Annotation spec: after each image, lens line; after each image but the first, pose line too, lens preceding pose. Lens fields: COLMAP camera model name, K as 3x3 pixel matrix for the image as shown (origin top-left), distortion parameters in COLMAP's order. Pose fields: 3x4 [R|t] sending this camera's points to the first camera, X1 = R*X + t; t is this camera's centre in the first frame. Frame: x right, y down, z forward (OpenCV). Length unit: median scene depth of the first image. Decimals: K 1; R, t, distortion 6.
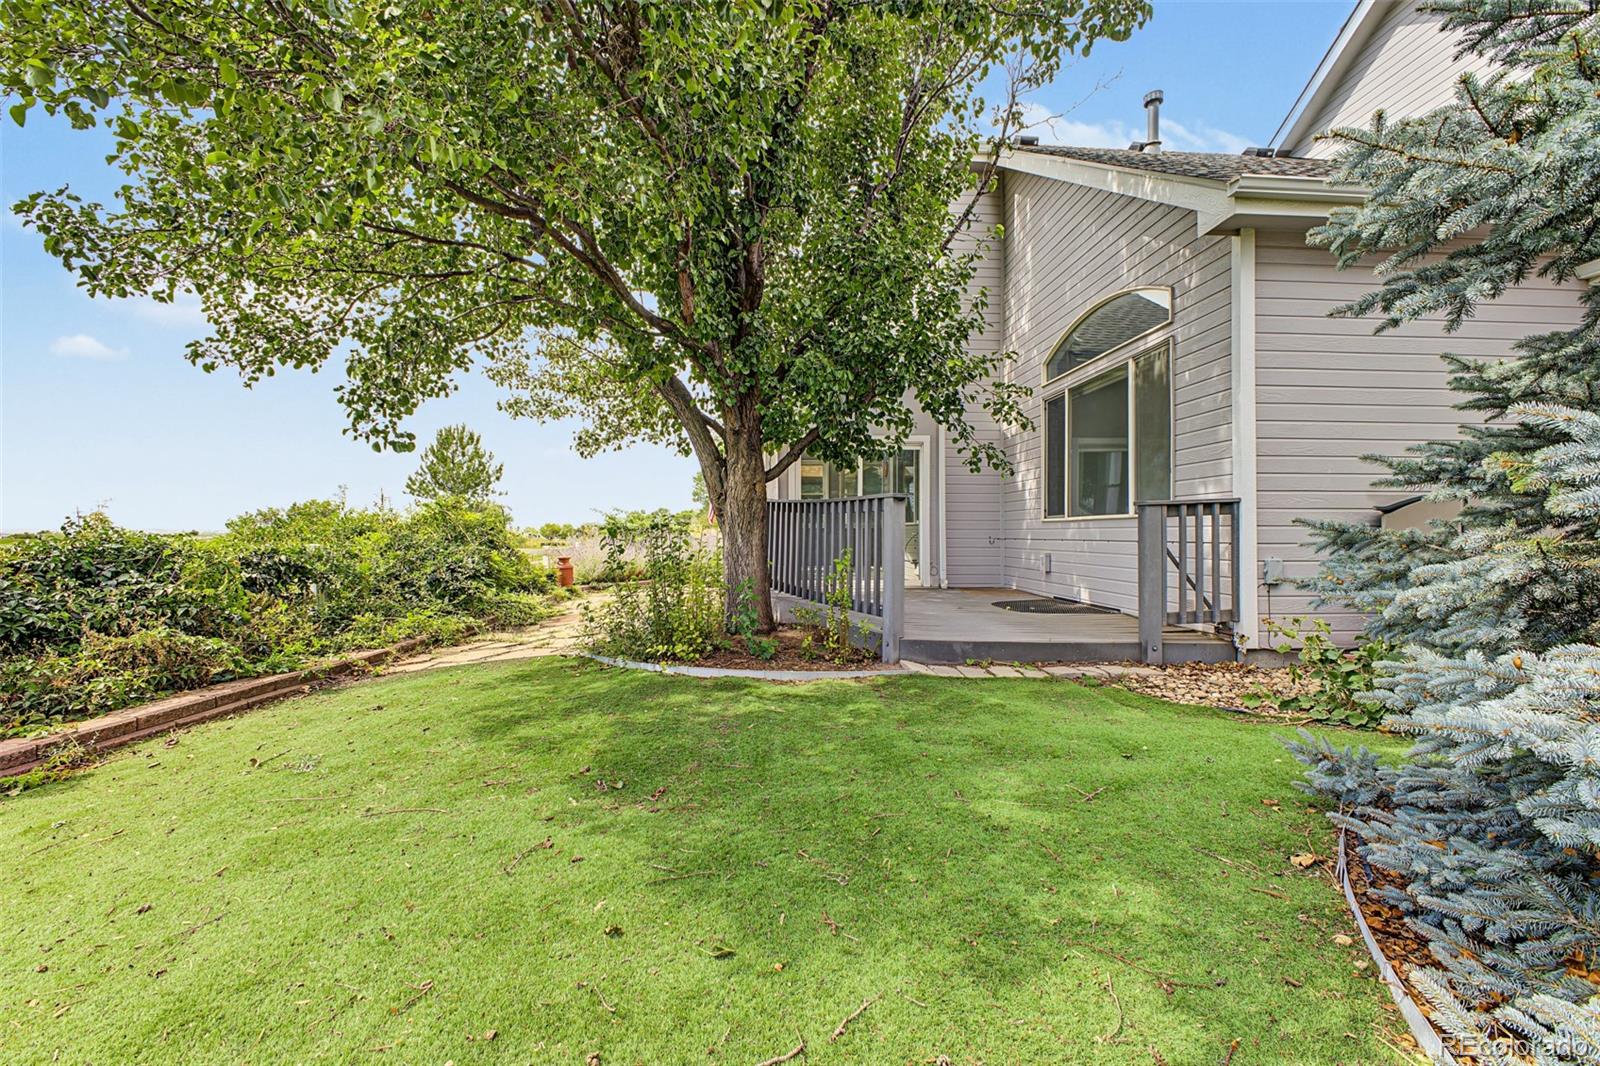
lens RADIAL K [[633.6, 0, 801.2], [0, 633.6, 526.7], [0, 0, 1]] dist [0.017063, 0.000699]
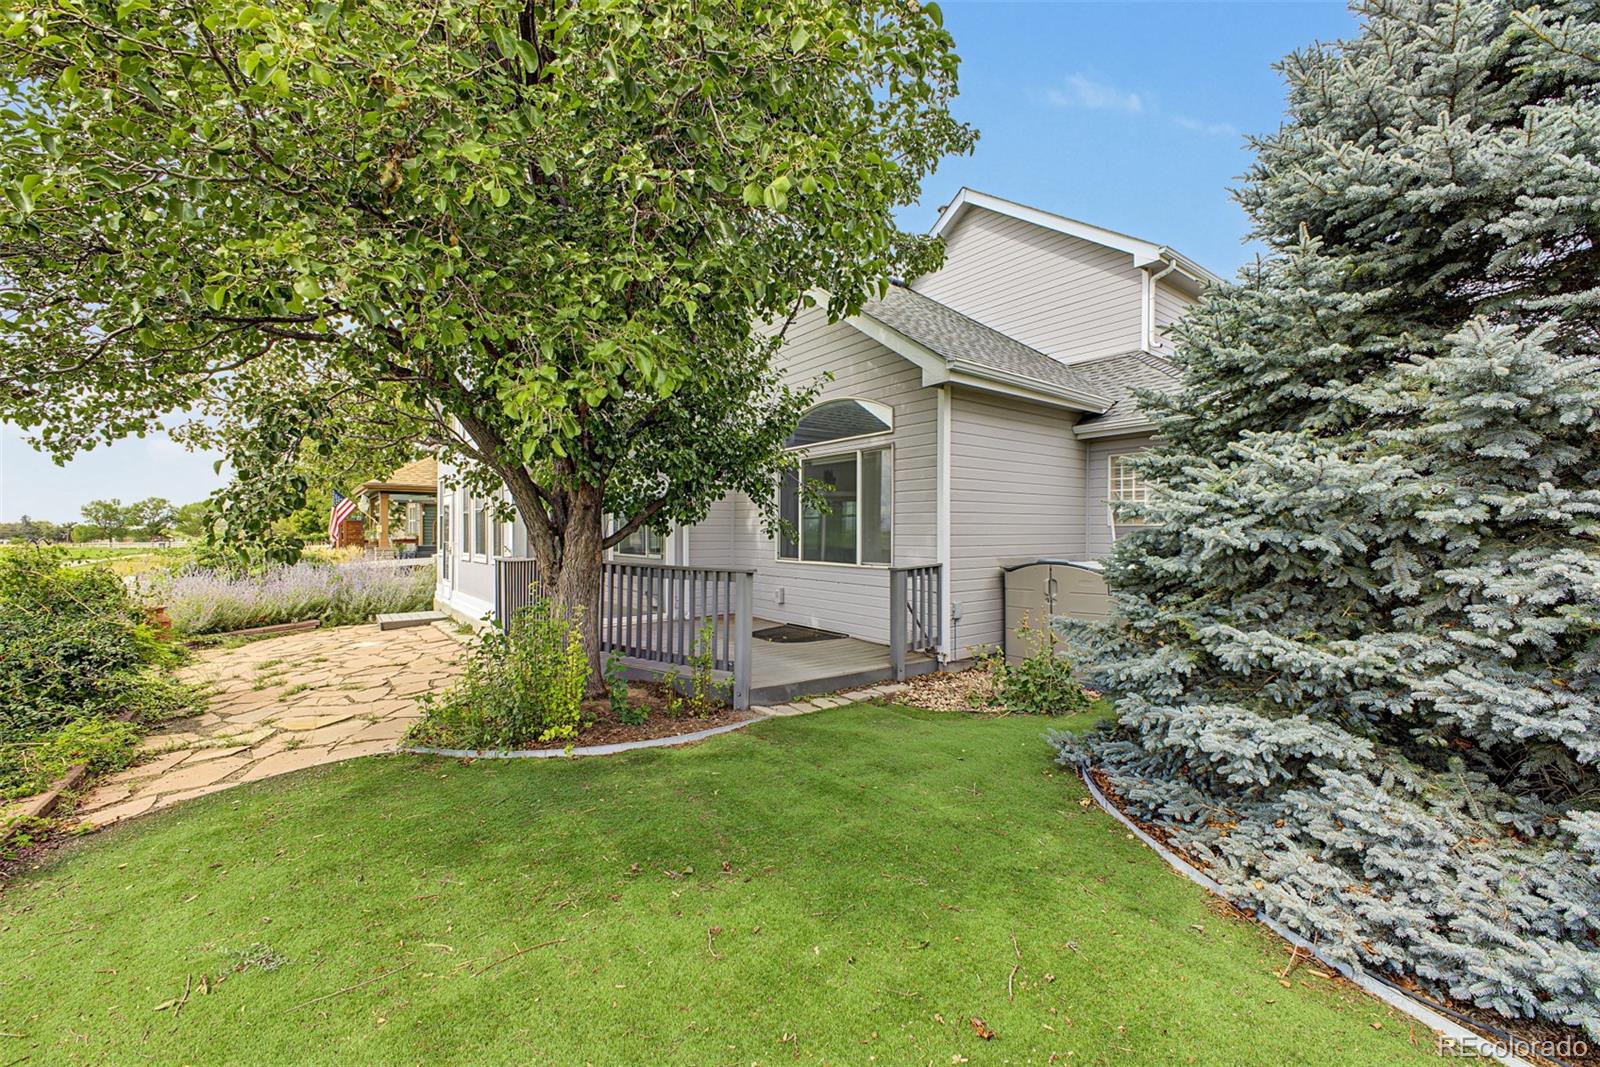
lens RADIAL K [[633.6, 0, 794.4], [0, 633.6, 534.4], [0, 0, 1]] dist [0.017063, 0.000699]
pose [[0.838133, -0.006472, 0.545427, -0.424355], [-0.003940, 0.999832, 0.017918, -0.138527], [-0.545452, -0.017167, 0.837967, -0.063549]]
